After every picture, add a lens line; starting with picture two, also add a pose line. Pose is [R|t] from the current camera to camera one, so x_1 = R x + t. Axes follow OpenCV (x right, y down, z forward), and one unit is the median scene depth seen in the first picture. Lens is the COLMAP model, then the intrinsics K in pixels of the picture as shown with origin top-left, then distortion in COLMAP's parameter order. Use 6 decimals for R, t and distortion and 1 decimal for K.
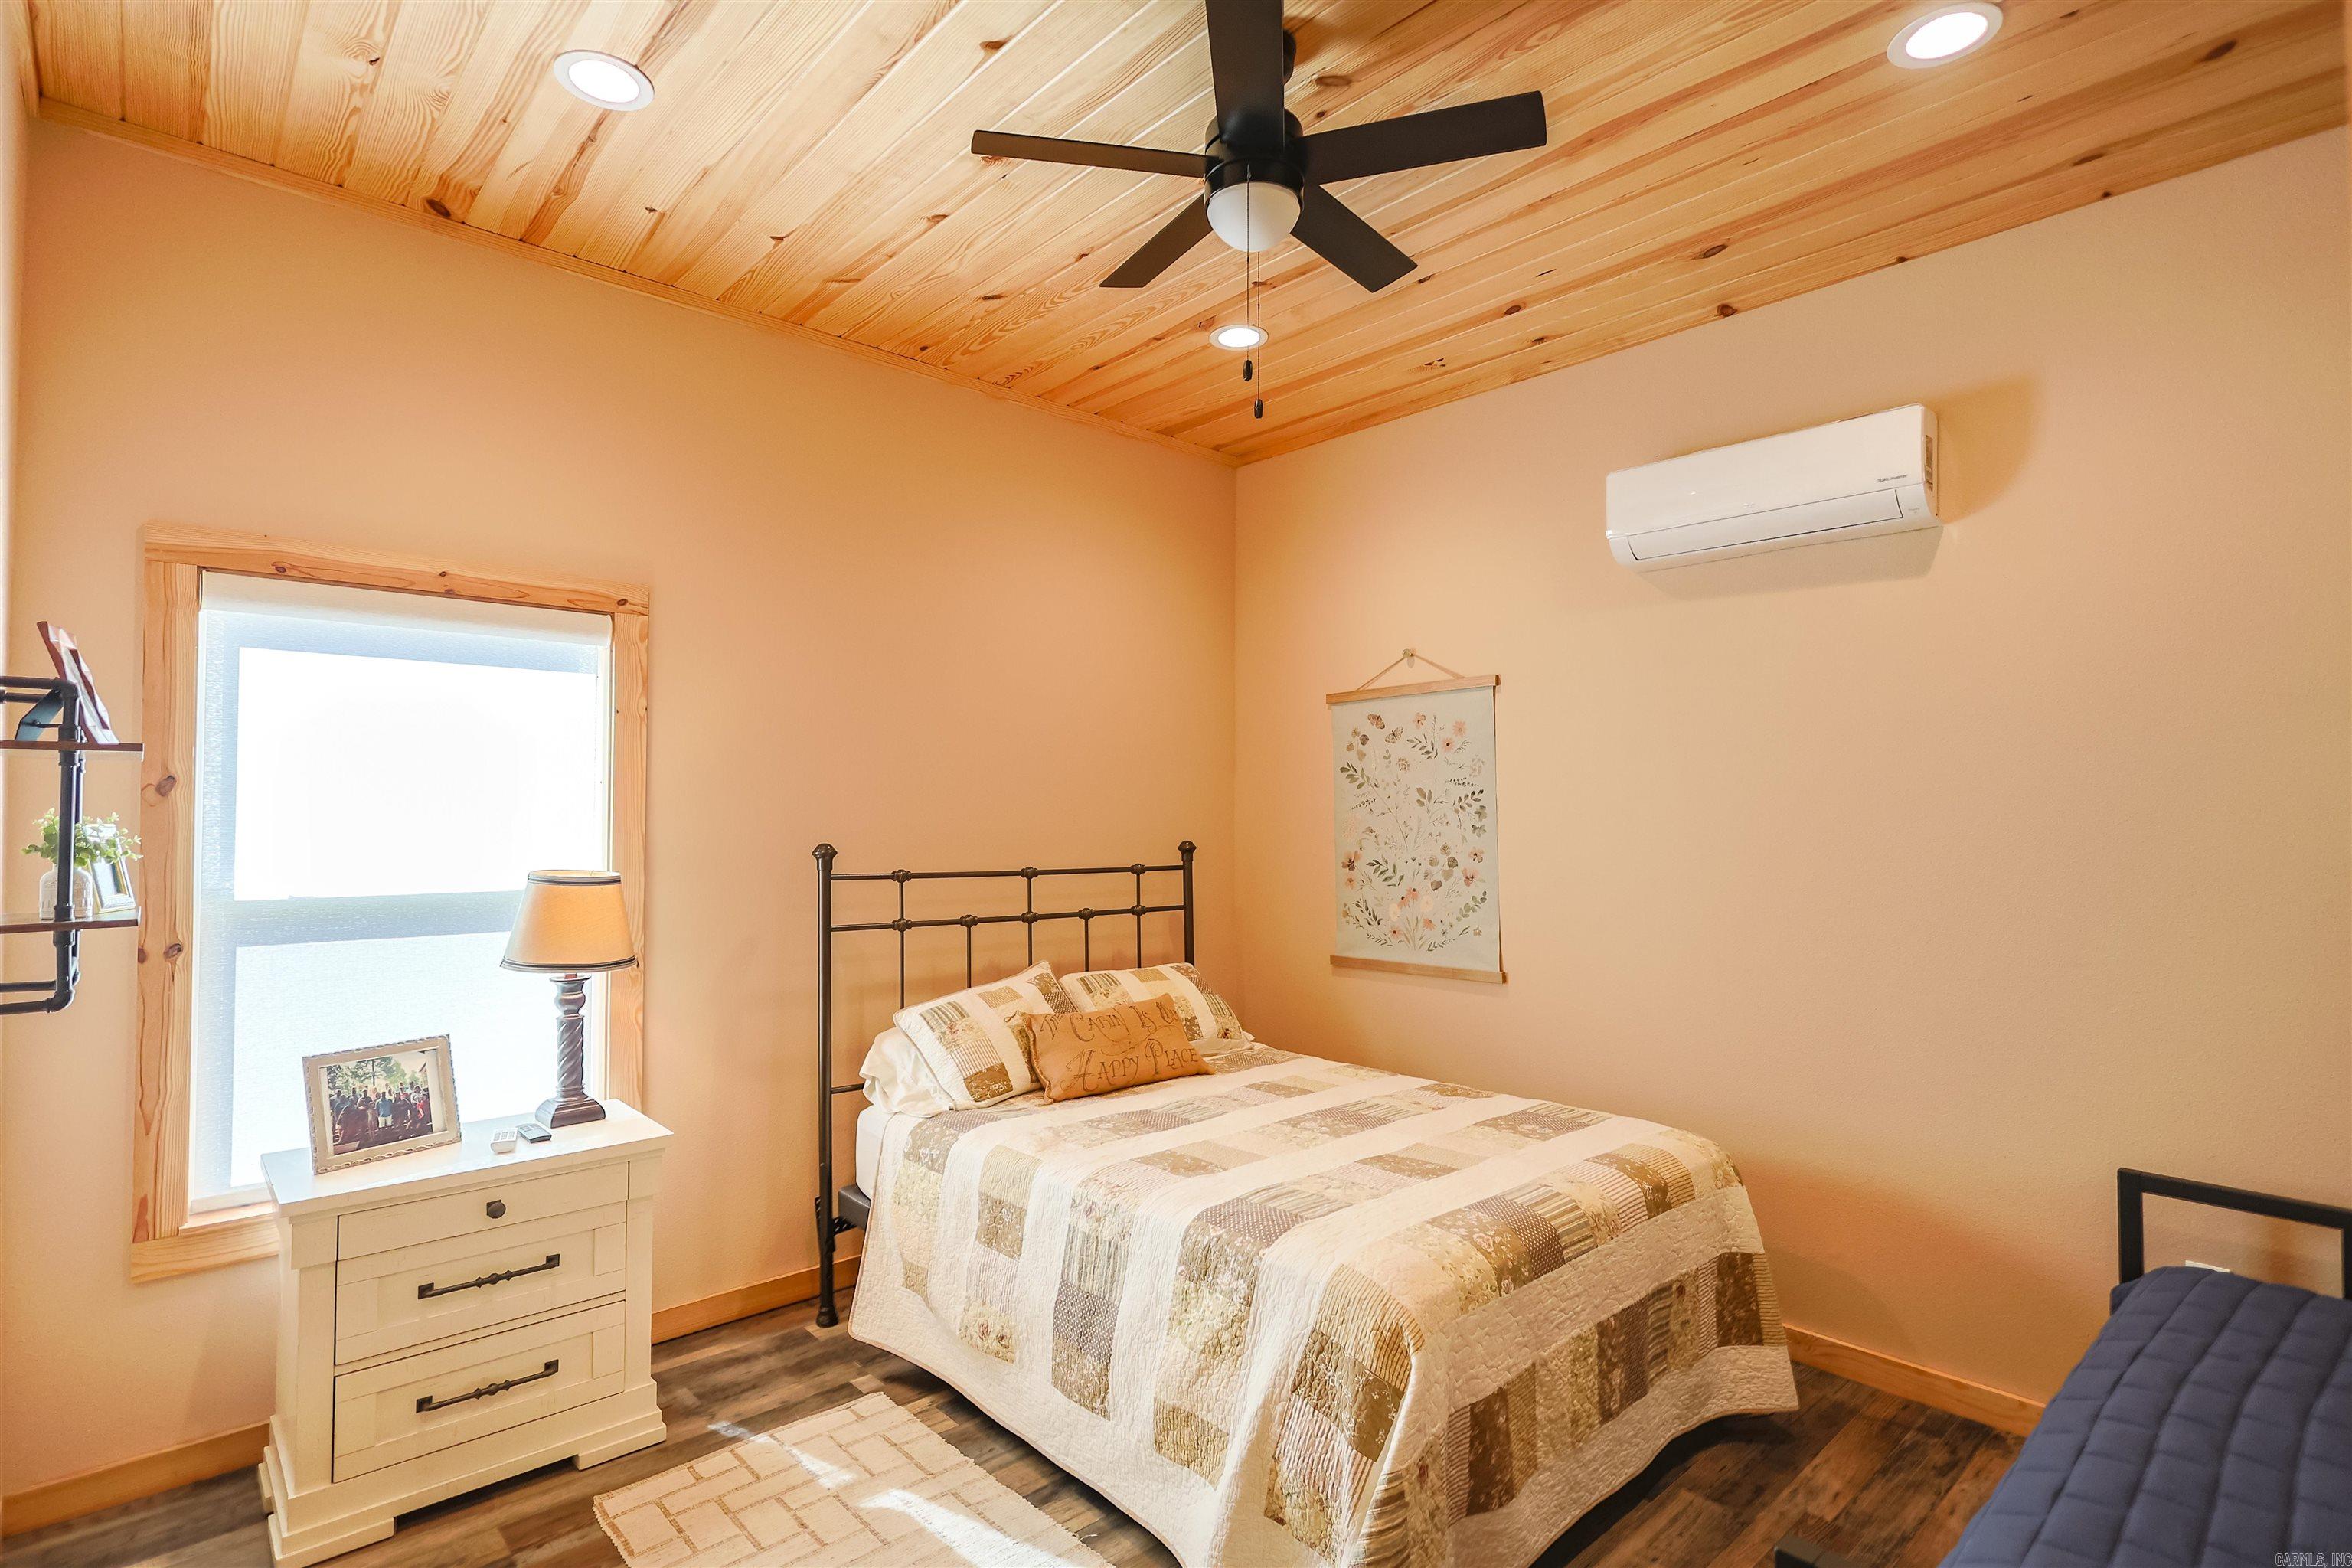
lens RADIAL K [[1140.3, 0, 1192.0], [0, 1140.3, 789.7], [0, 0, 1]] dist [-0.001482, 0.001431]
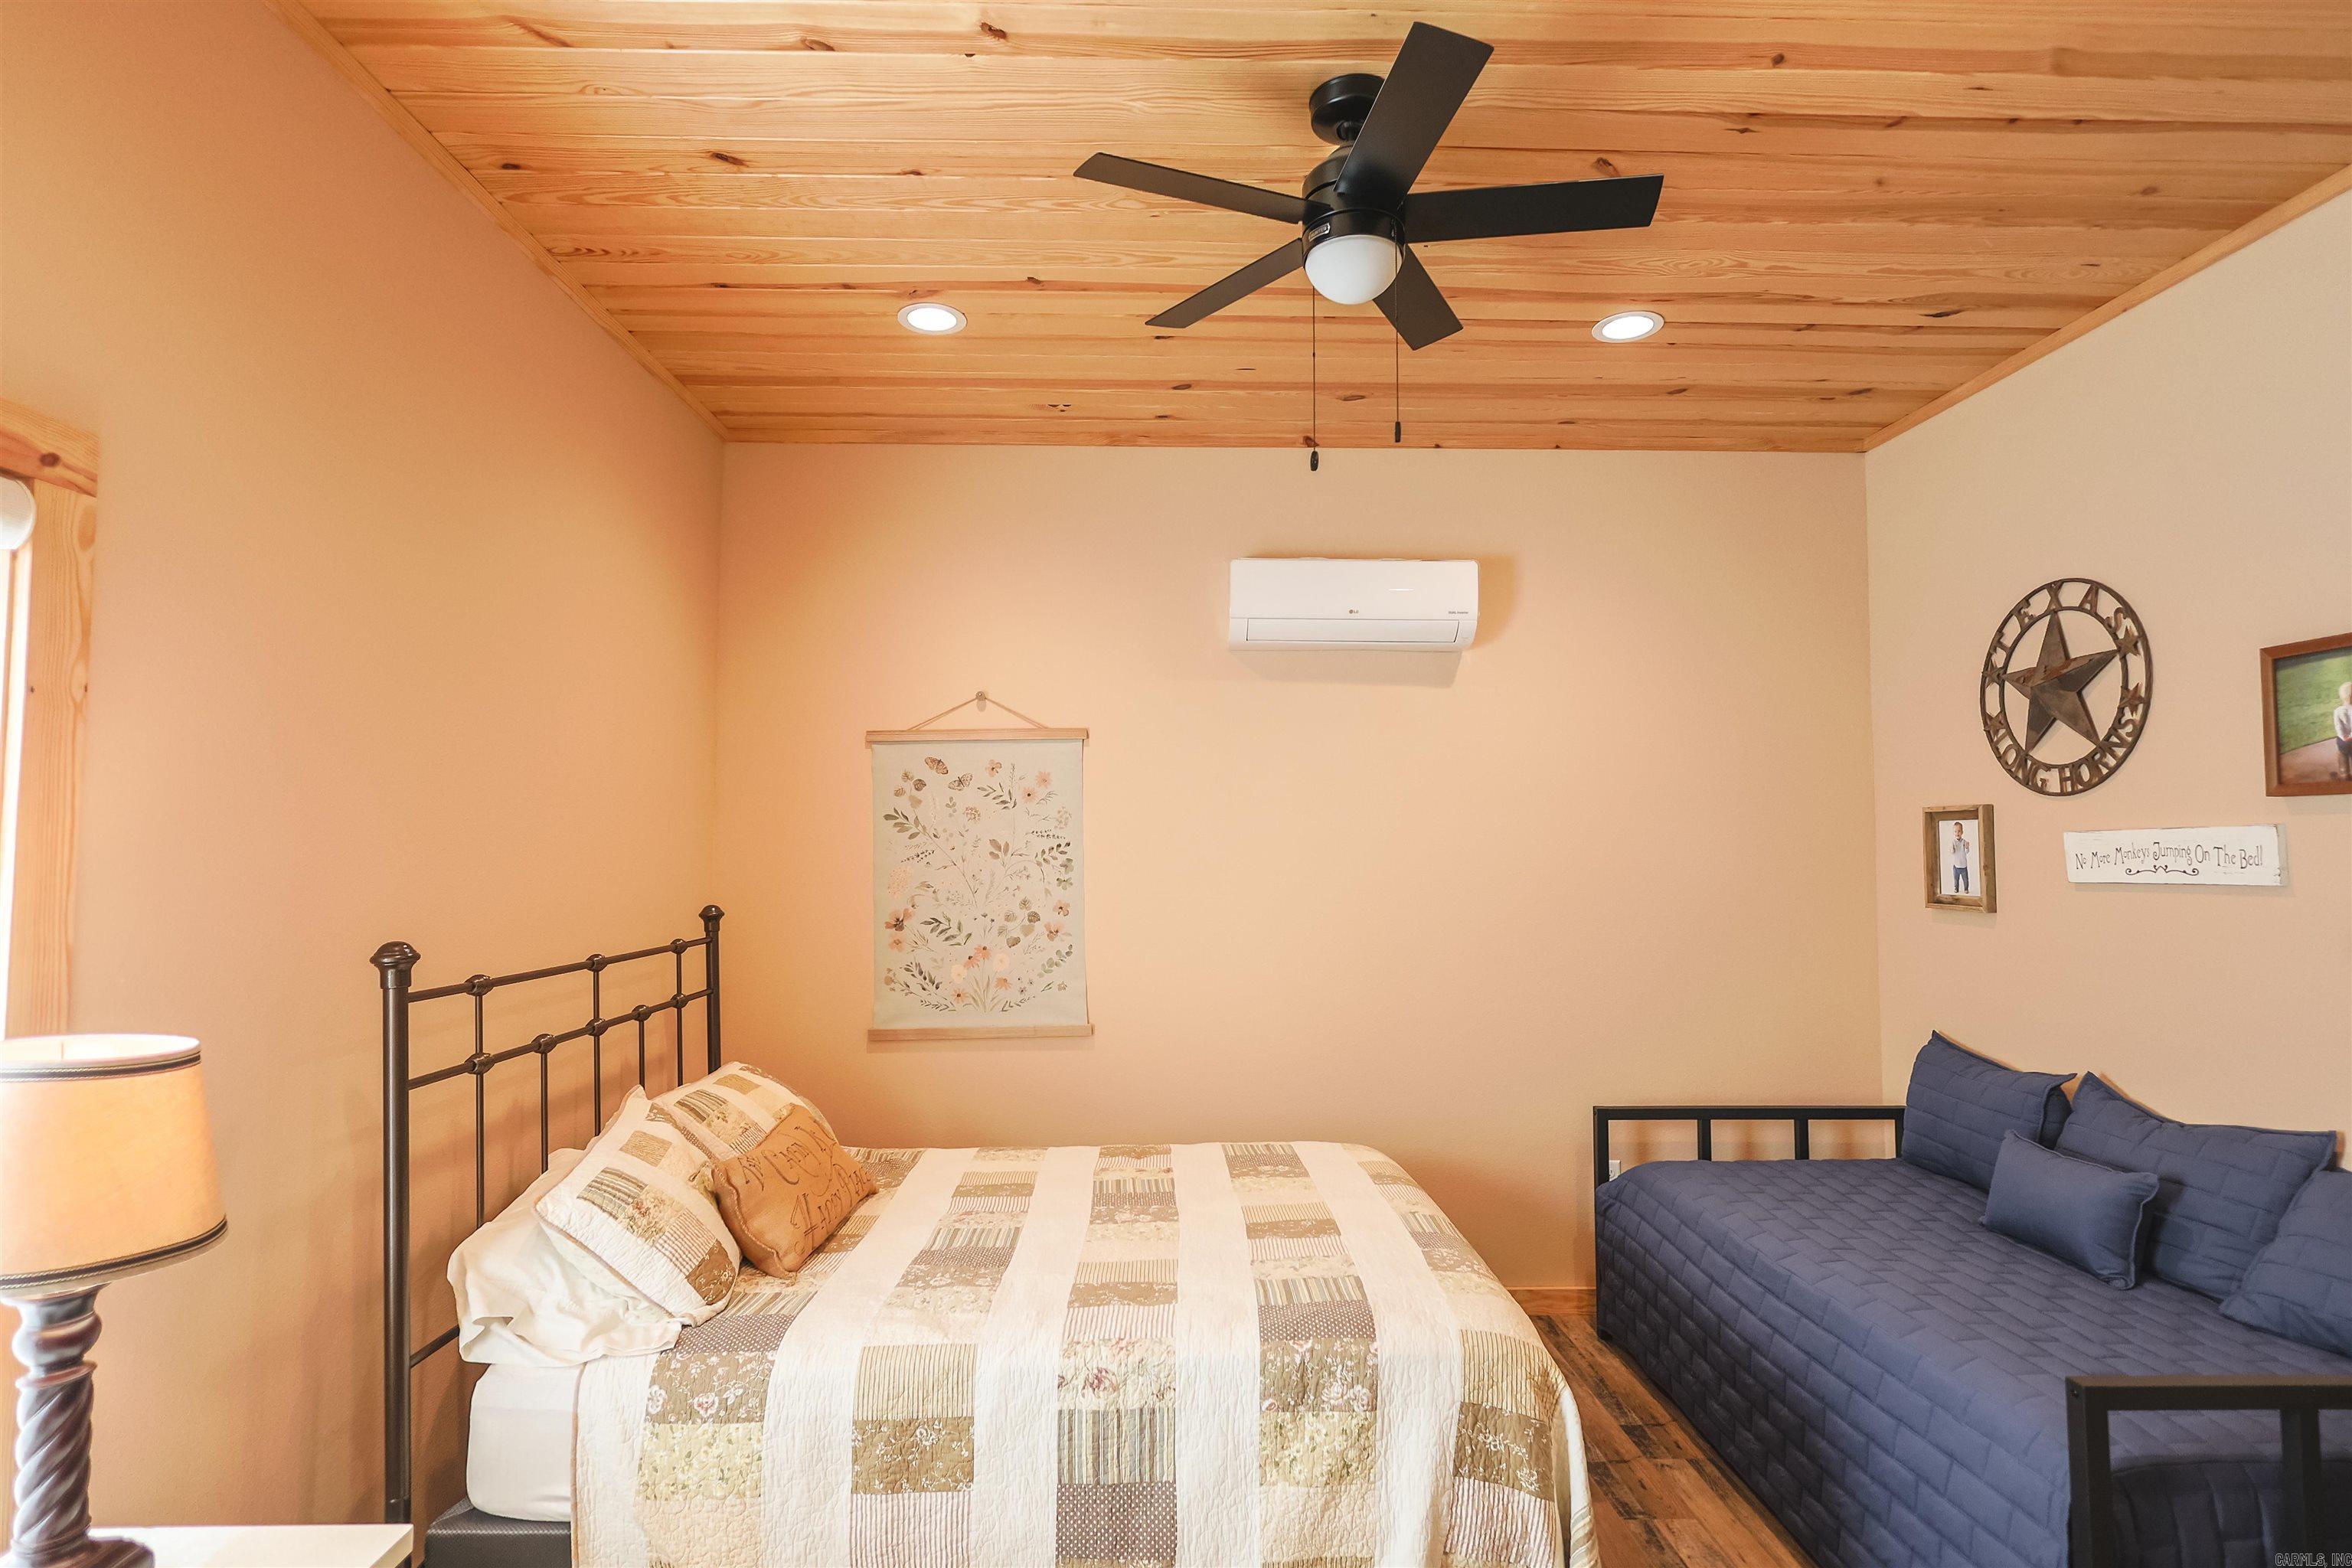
lens RADIAL K [[1140.3, 0, 1172.3], [0, 1140.3, 794.5], [0, 0, 1]] dist [-0.001482, 0.001431]
pose [[0.665787, 0.030224, 0.745529, -0.508229], [-0.013305, 0.999501, -0.028638, -0.017292], [-0.746023, 0.009148, 0.665857, 0.321478]]
